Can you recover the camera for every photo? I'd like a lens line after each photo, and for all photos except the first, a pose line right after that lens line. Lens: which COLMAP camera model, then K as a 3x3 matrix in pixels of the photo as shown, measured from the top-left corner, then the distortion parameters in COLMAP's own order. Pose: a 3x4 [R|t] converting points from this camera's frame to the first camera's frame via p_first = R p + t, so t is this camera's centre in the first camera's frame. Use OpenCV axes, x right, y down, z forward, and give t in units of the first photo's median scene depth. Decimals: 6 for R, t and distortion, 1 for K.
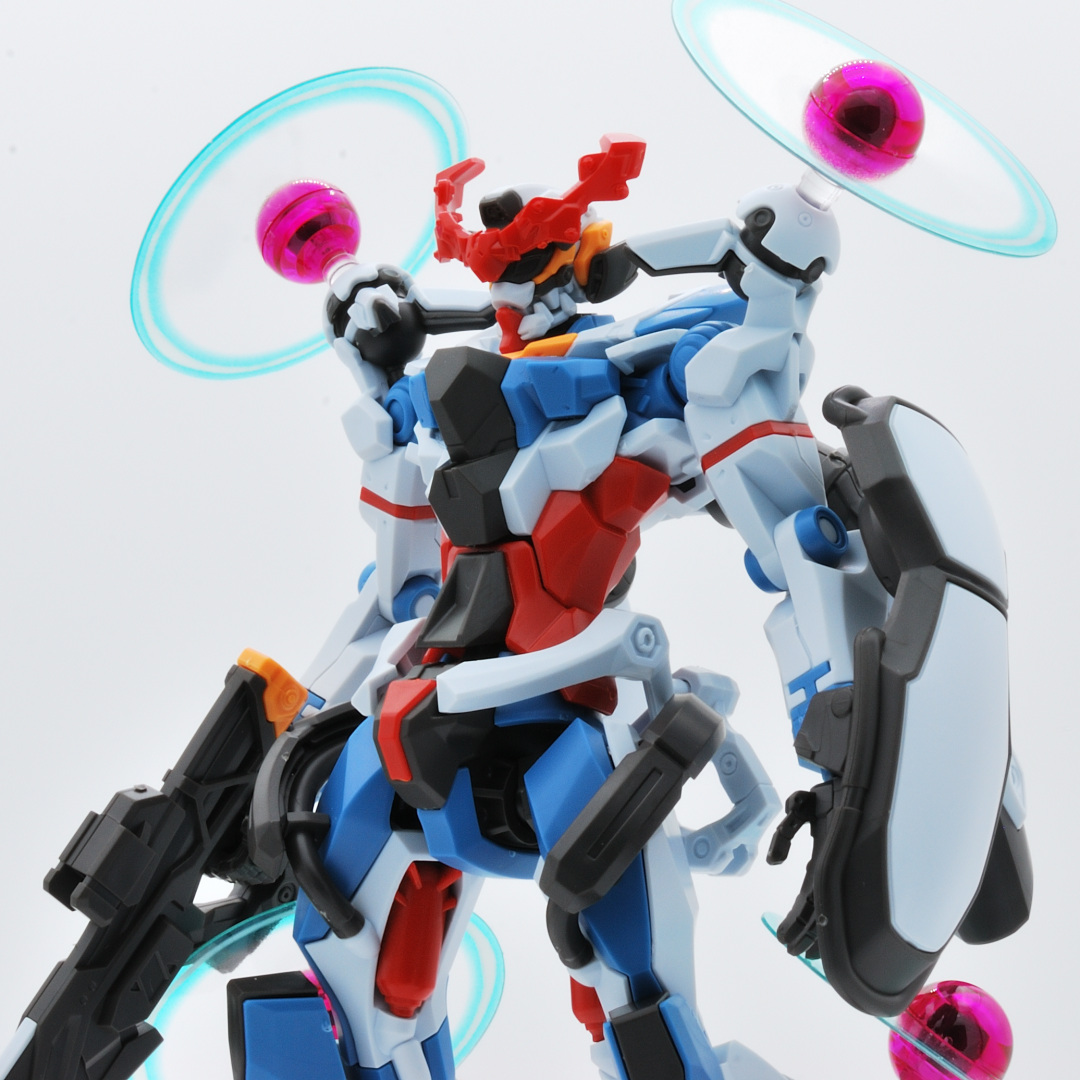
lens RADIAL K [[3663.1, 0, 540.8], [0, 3663.1, 476.5], [0, 0, 1]] dist [-0.004858, -1.209654]
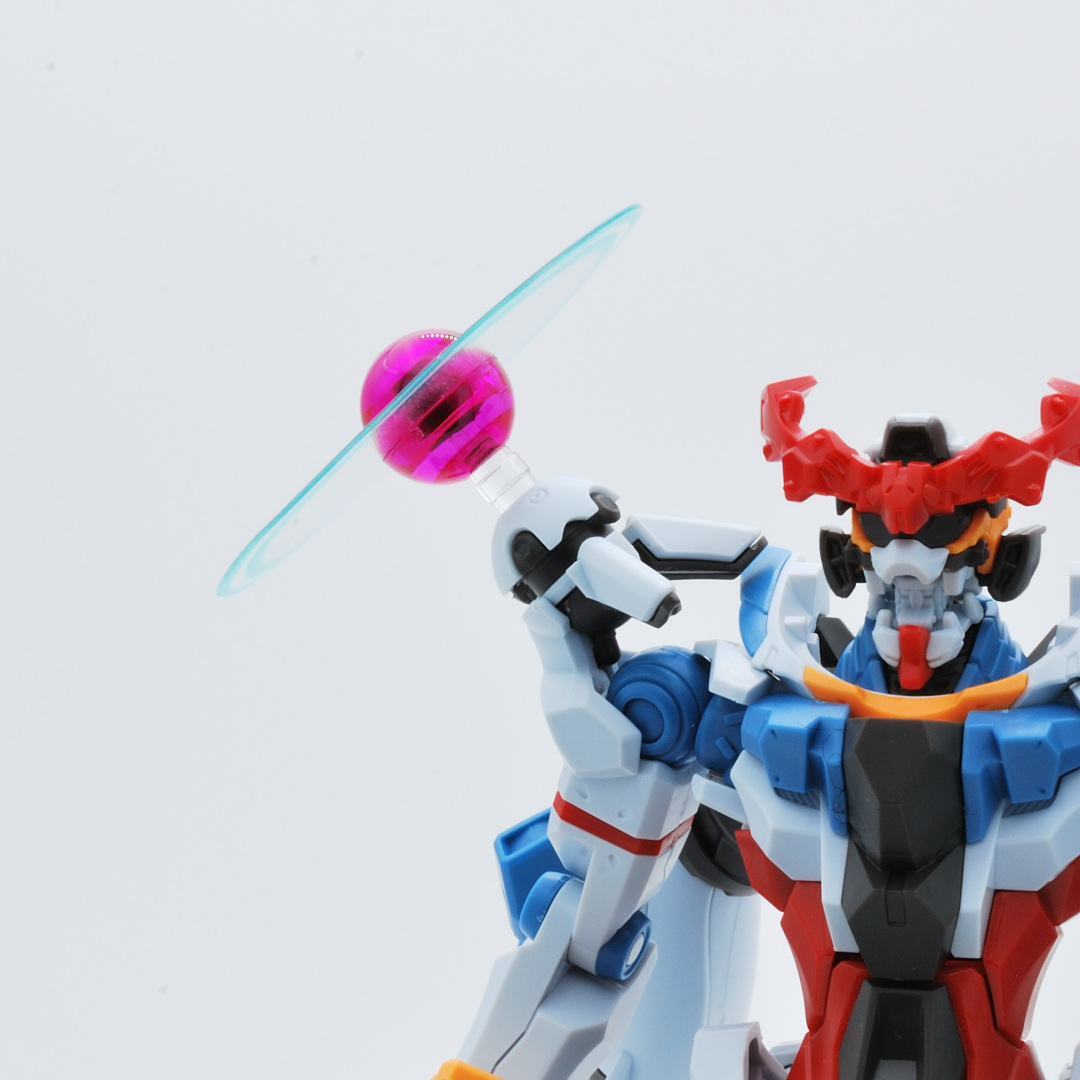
lens RADIAL K [[3663.1, 0, 540.8], [0, 3663.1, 476.5], [0, 0, 1]] dist [-0.004858, -1.209654]
pose [[0.902625, -0.063073, 0.425781, -0.382887], [-0.028930, 0.978079, 0.206216, -0.223881], [-0.429454, -0.198454, 0.881014, 0.415726]]
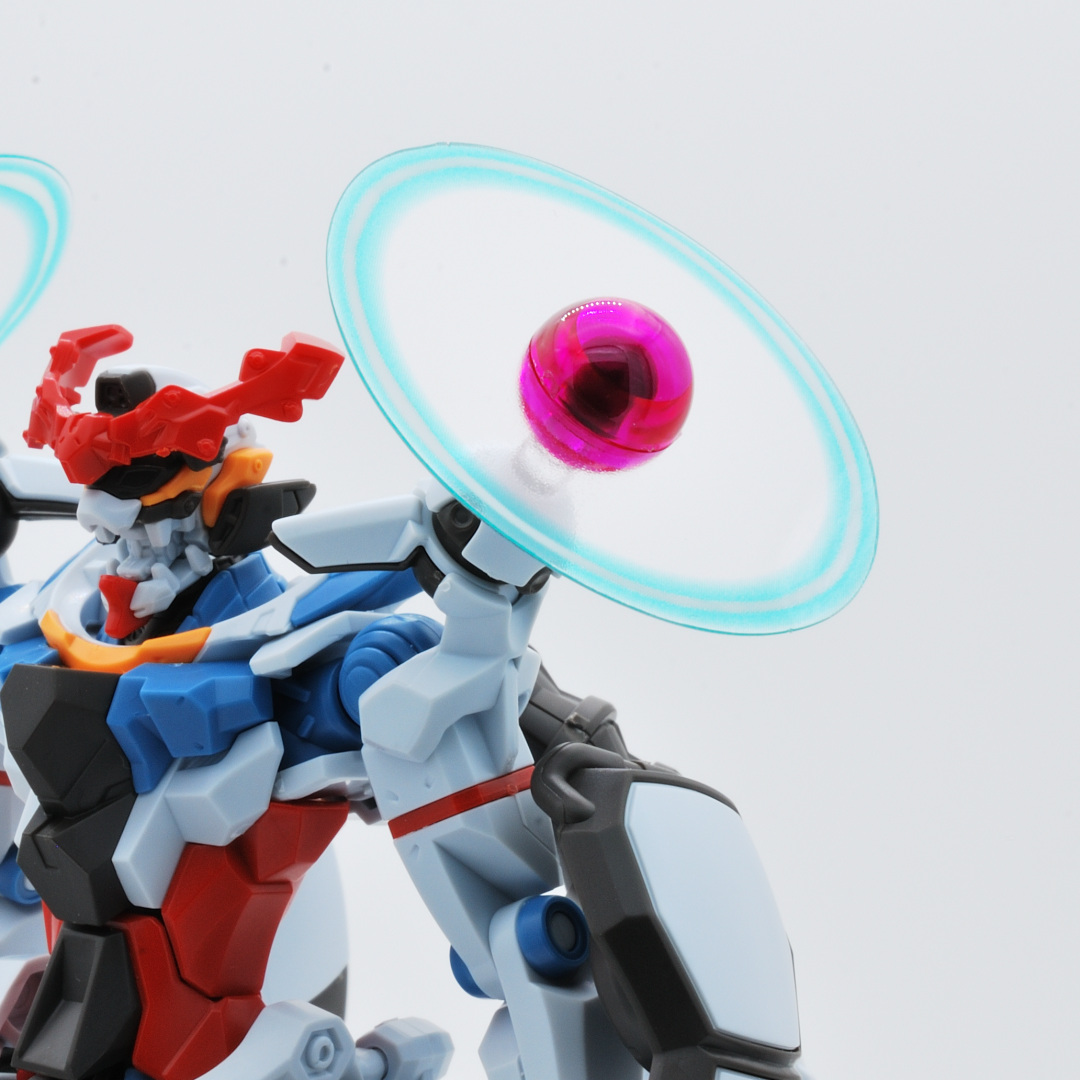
lens RADIAL K [[3663.1, 0, 540.8], [0, 3663.1, 476.5], [0, 0, 1]] dist [-0.004858, -1.209654]
pose [[0.997687, -0.041918, 0.053507, 0.037560], [0.028252, 0.971713, 0.234468, -0.236203], [-0.061821, -0.232414, 0.970650, 0.305038]]
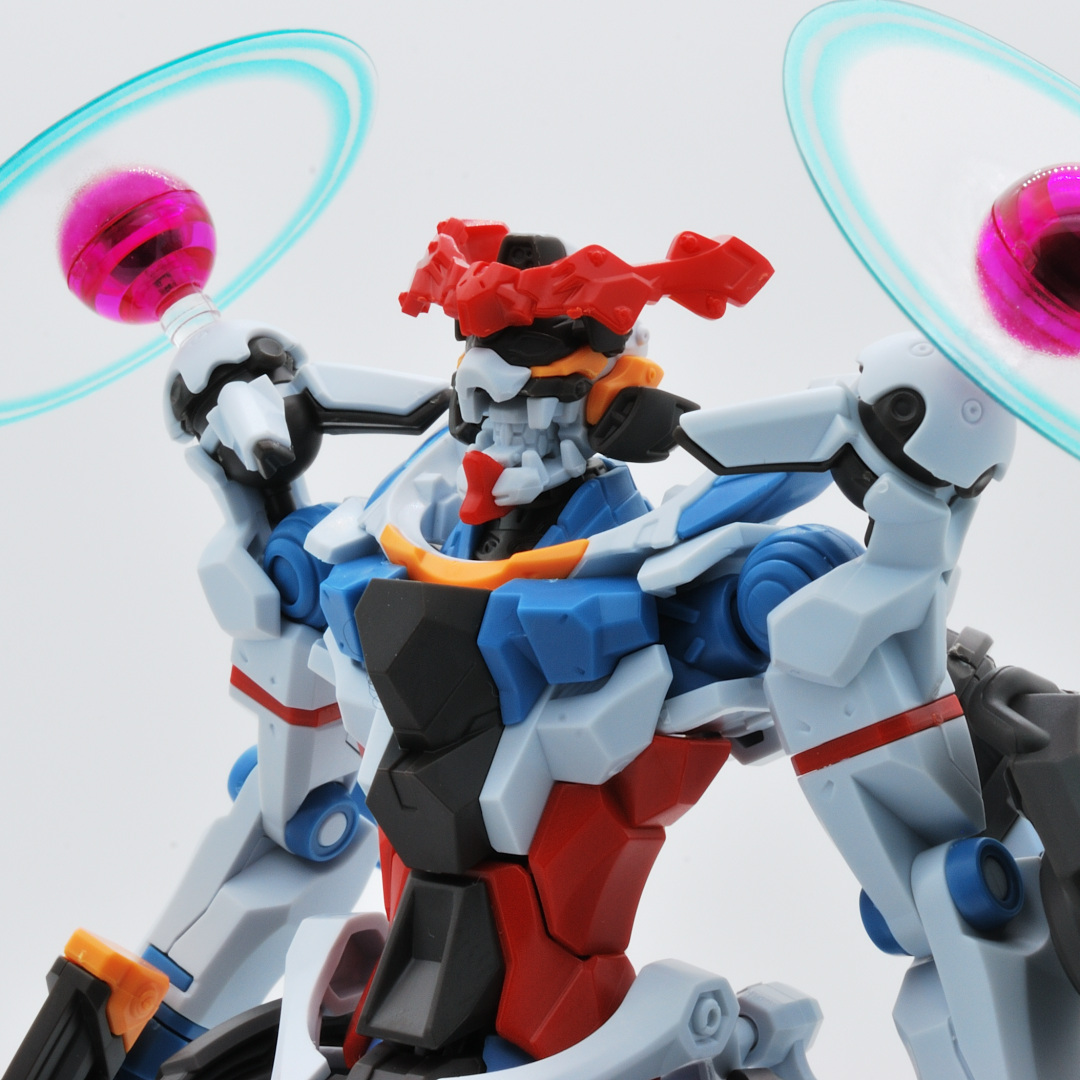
lens RADIAL K [[3663.1, 0, 540.8], [0, 3663.1, 476.5], [0, 0, 1]] dist [-0.004858, -1.209654]
pose [[0.995369, -0.035686, 0.089255, -0.055778], [0.014806, 0.974370, 0.224465, -0.195491], [-0.094978, -0.222104, 0.970386, 0.380232]]
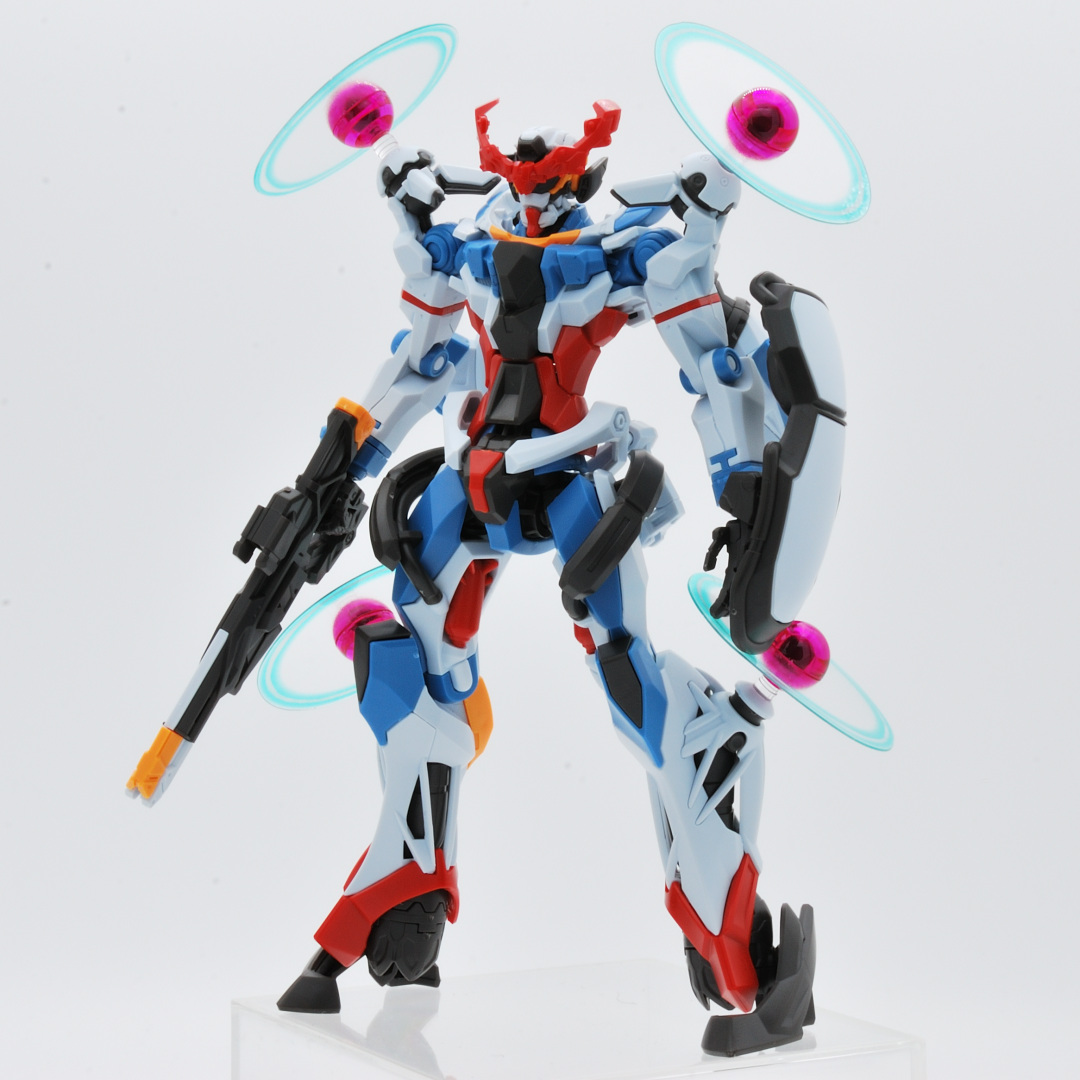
lens RADIAL K [[3663.1, 0, 540.8], [0, 3663.1, 476.5], [0, 0, 1]] dist [-0.004858, -1.209654]
pose [[0.965603, -0.018063, 0.259391, -0.439753], [-0.043632, 0.972183, 0.230121, -0.311843], [-0.256333, -0.233524, 0.937955, -0.573758]]
